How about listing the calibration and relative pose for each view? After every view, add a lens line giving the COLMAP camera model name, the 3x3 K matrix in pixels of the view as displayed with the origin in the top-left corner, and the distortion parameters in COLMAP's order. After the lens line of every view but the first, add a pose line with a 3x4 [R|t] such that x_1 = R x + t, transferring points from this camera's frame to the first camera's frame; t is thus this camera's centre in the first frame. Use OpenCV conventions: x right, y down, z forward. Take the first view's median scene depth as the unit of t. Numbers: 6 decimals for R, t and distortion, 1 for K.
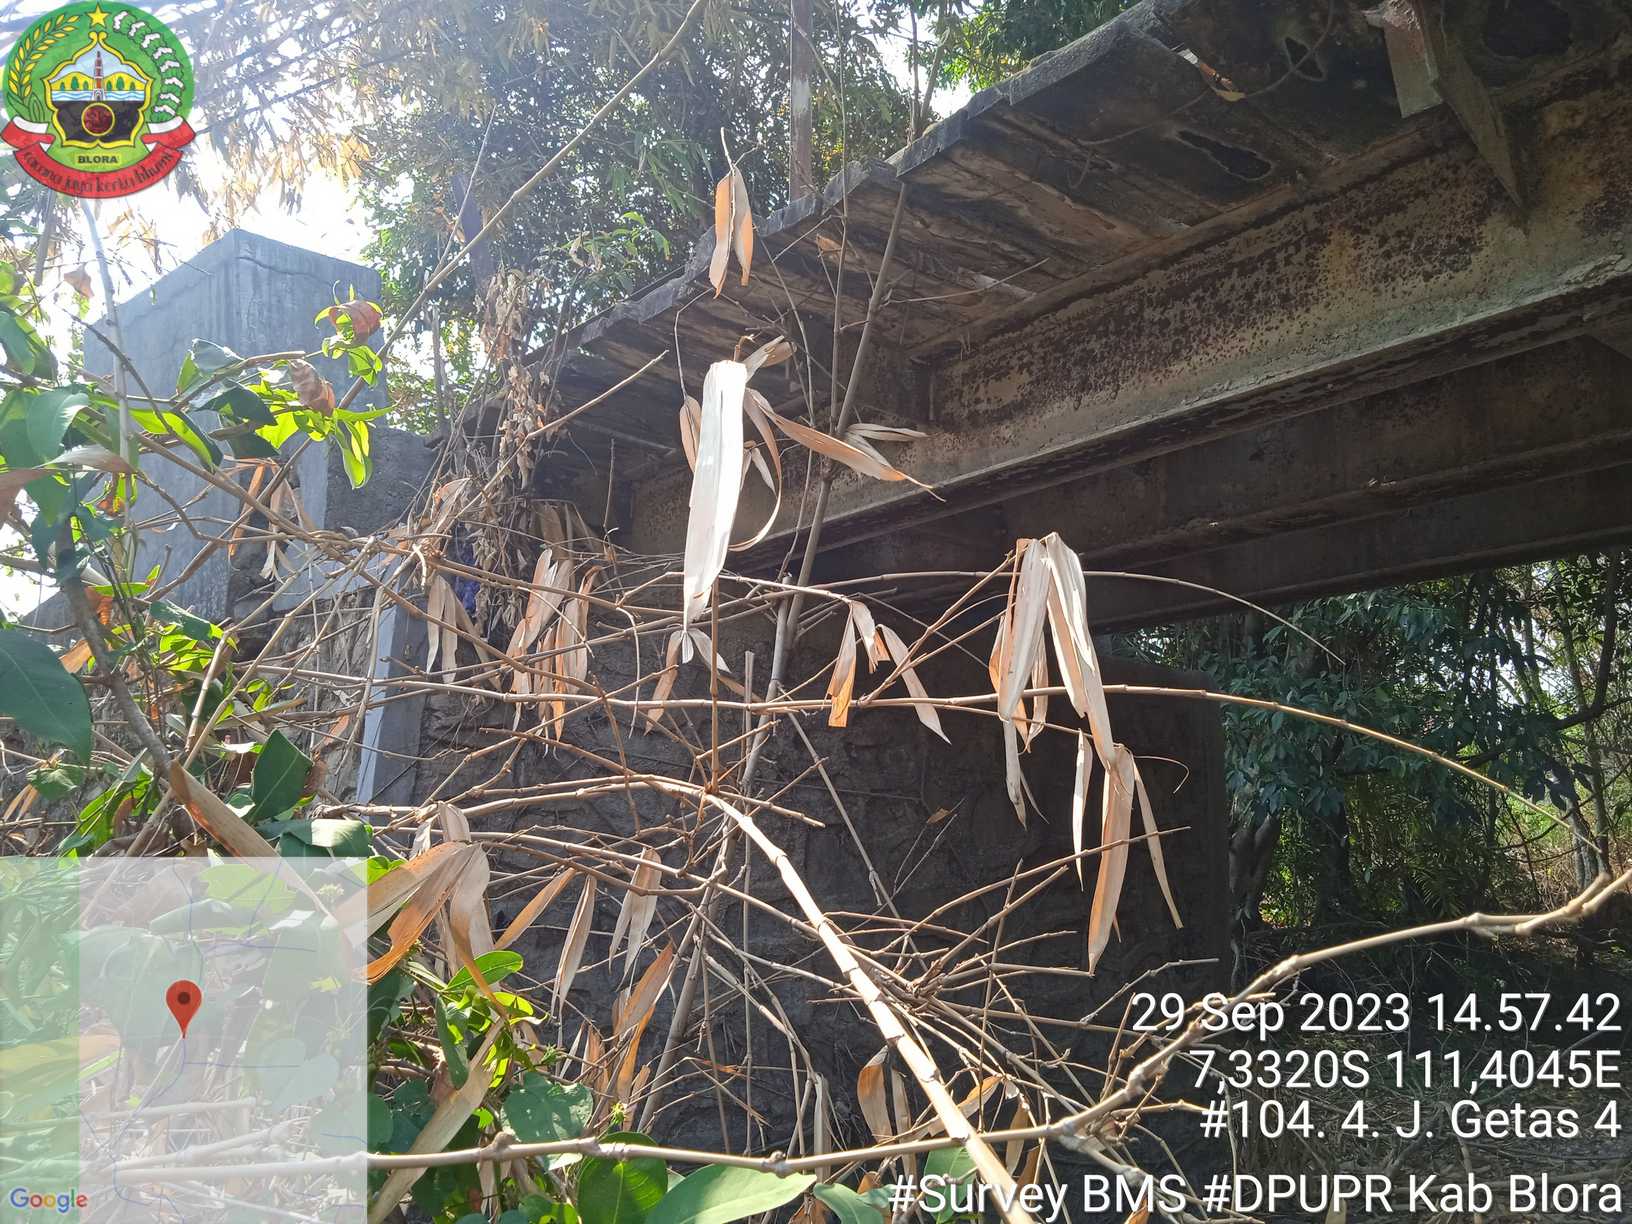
lens RADIAL K [[1345.1, 0, 802.7], [0, 1345.1, 618.4], [0, 0, 1]] dist [0.049042, -0.052210]
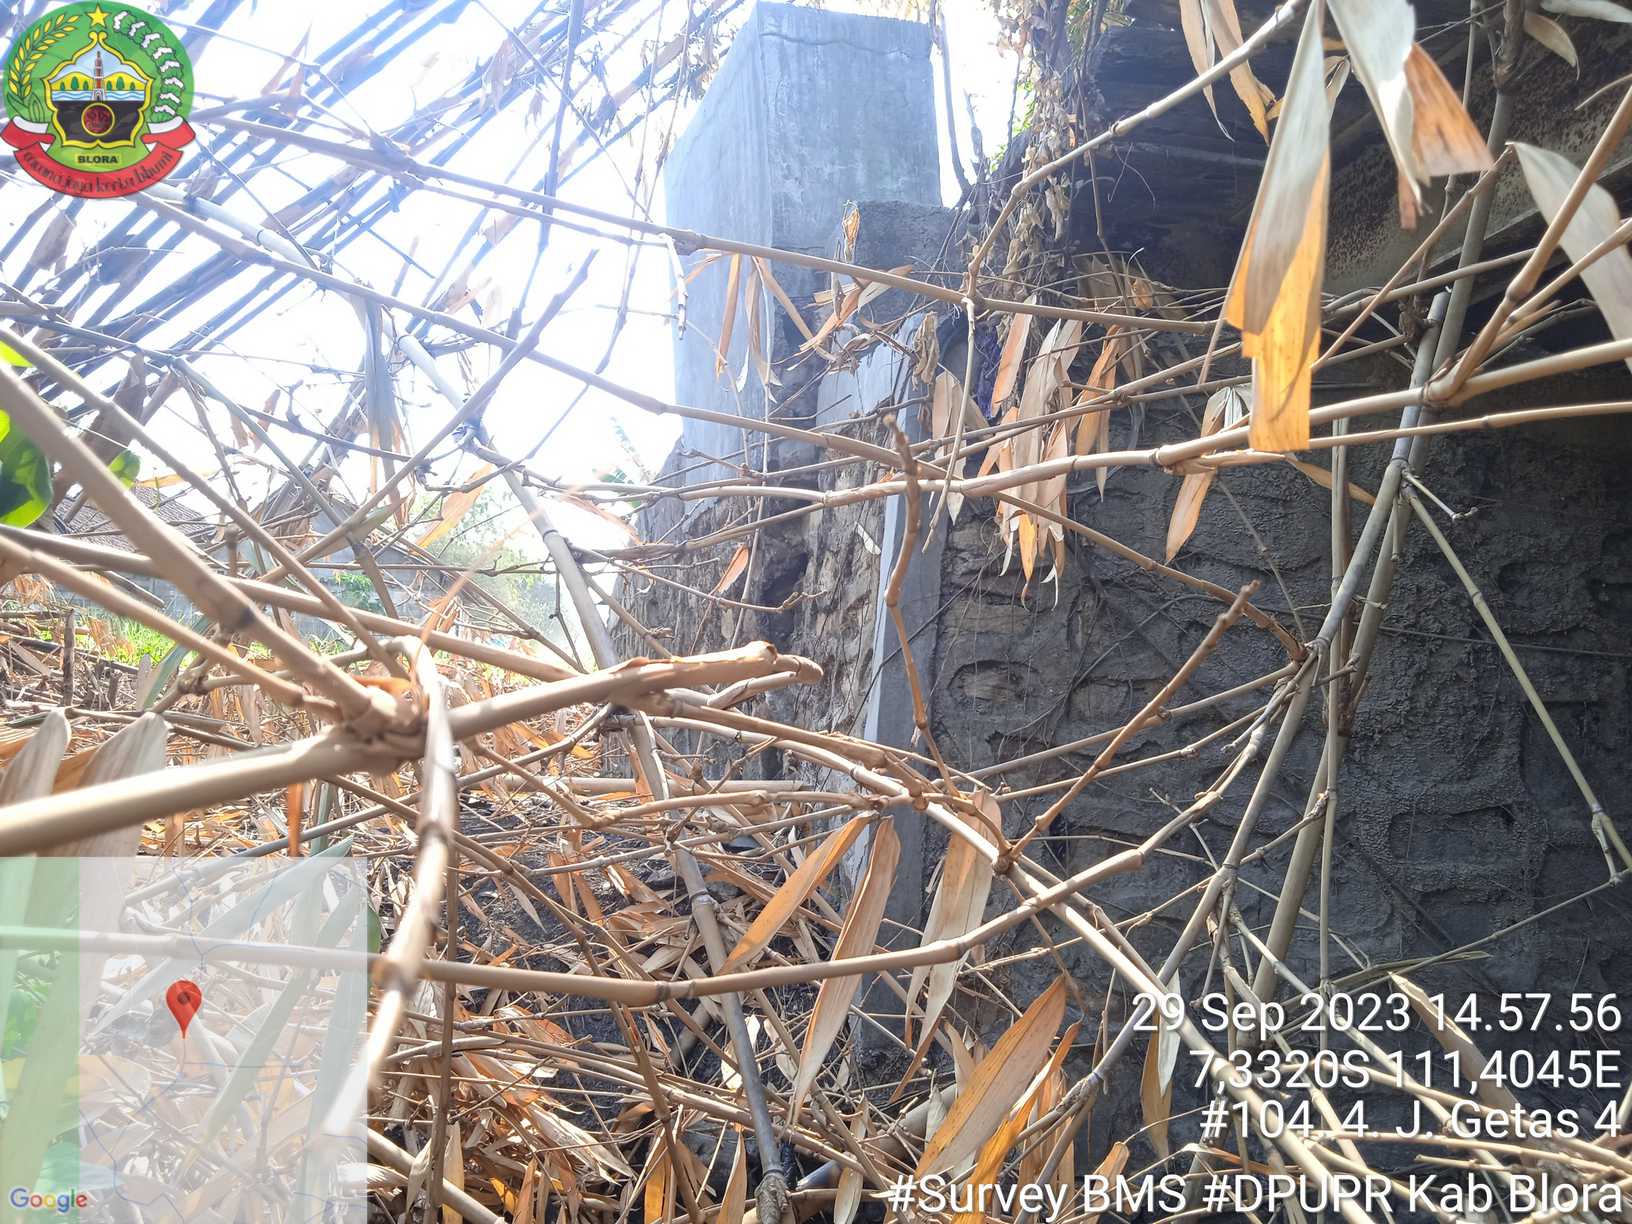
lens RADIAL K [[1345.1, 0, 811.9], [0, 1345.1, 615.2], [0, 0, 1]] dist [0.049042, -0.052210]
pose [[0.871464, -0.013861, -0.490264, 0.031643], [0.063376, 0.994403, 0.084539, 0.034807], [0.486348, -0.104744, 0.867464, 0.288584]]
